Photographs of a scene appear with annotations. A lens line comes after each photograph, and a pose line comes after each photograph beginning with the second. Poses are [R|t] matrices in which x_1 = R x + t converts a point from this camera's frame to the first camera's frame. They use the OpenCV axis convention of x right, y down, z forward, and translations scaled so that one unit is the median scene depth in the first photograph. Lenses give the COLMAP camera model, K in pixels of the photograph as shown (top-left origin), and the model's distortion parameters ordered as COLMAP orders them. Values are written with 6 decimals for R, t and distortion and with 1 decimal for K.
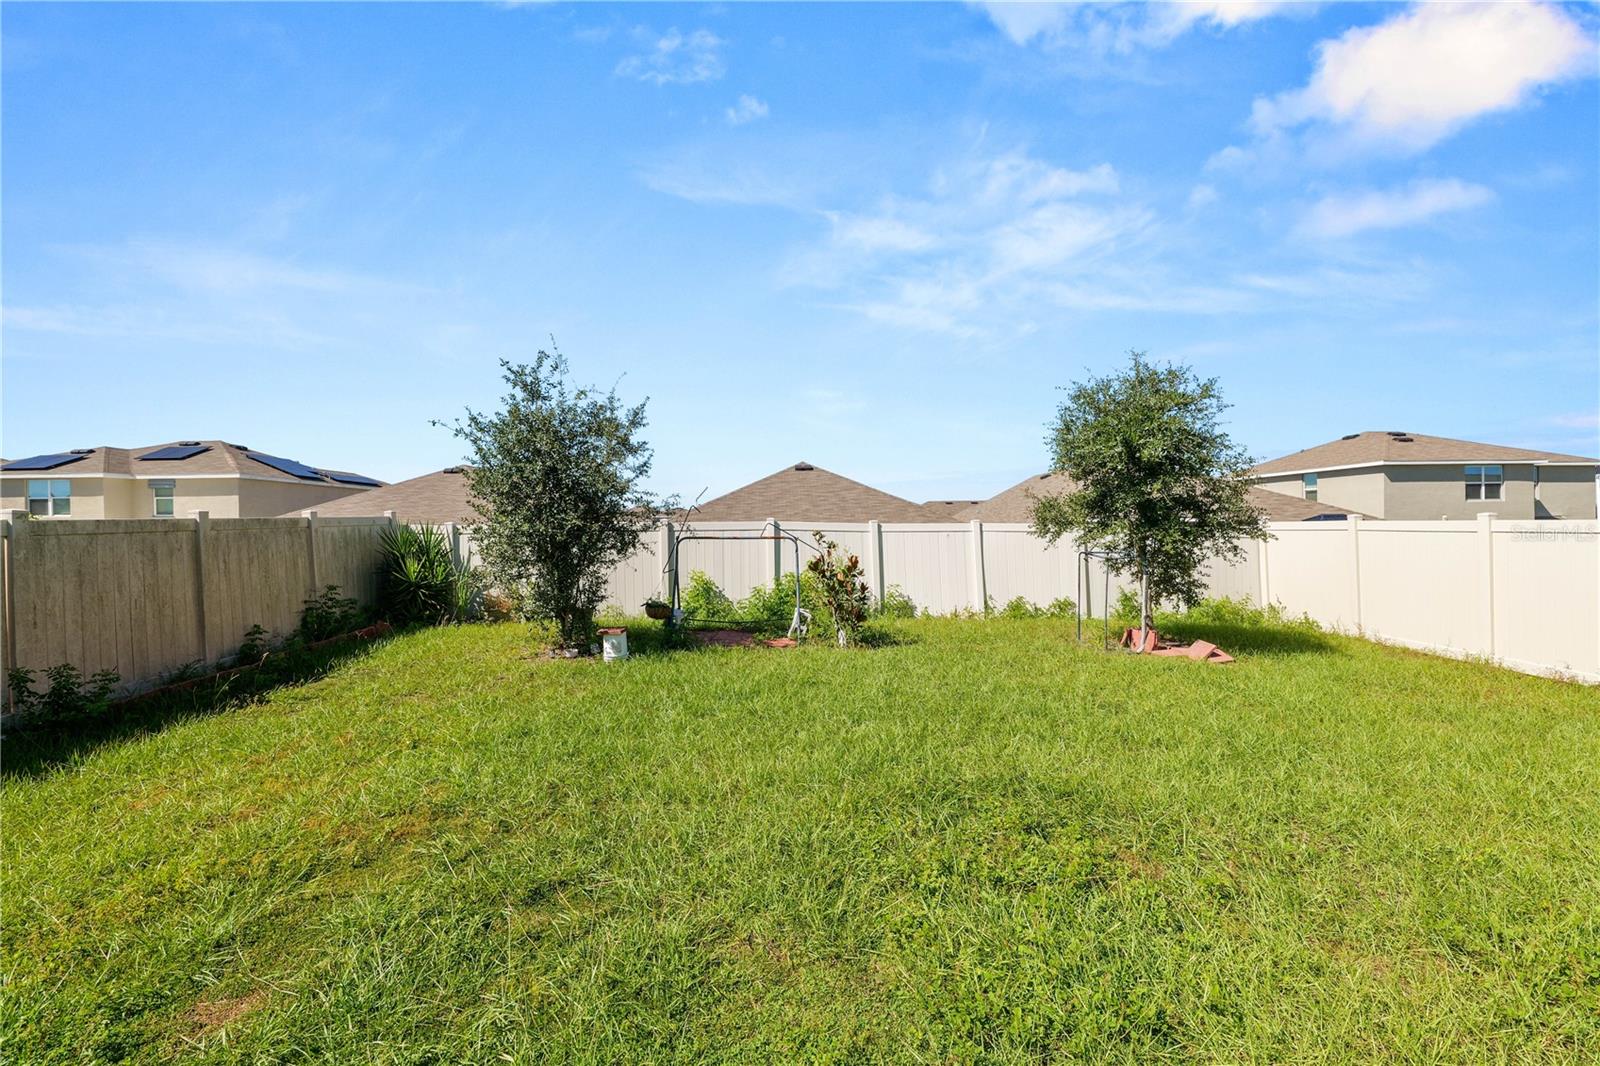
lens RADIAL K [[657.4, 0, 801.3], [0, 657.4, 537.4], [0, 0, 1]] dist [-0.008136, 0.000303]
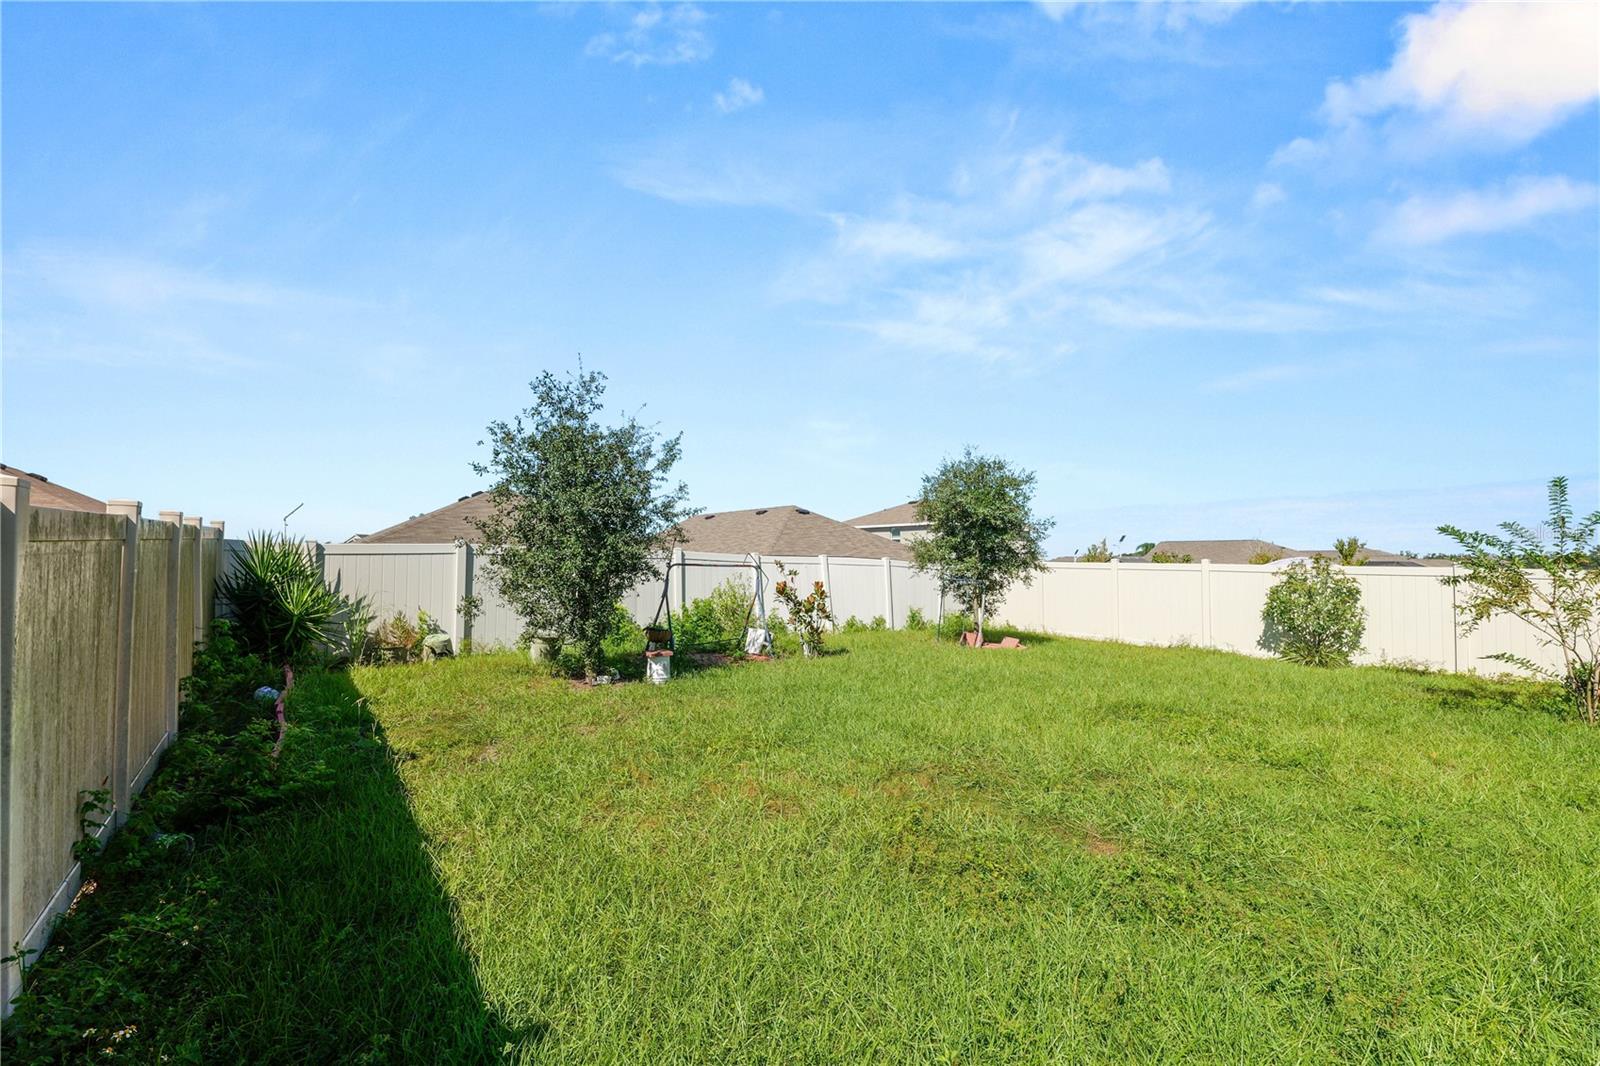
lens RADIAL K [[657.4, 0, 798.4], [0, 657.4, 532.8], [0, 0, 1]] dist [-0.008136, 0.000303]
pose [[0.810558, 0.047162, 0.583756, -0.659529], [-0.012005, 0.997881, -0.063950, 0.015651], [-0.585535, 0.044827, 0.809406, 0.027526]]
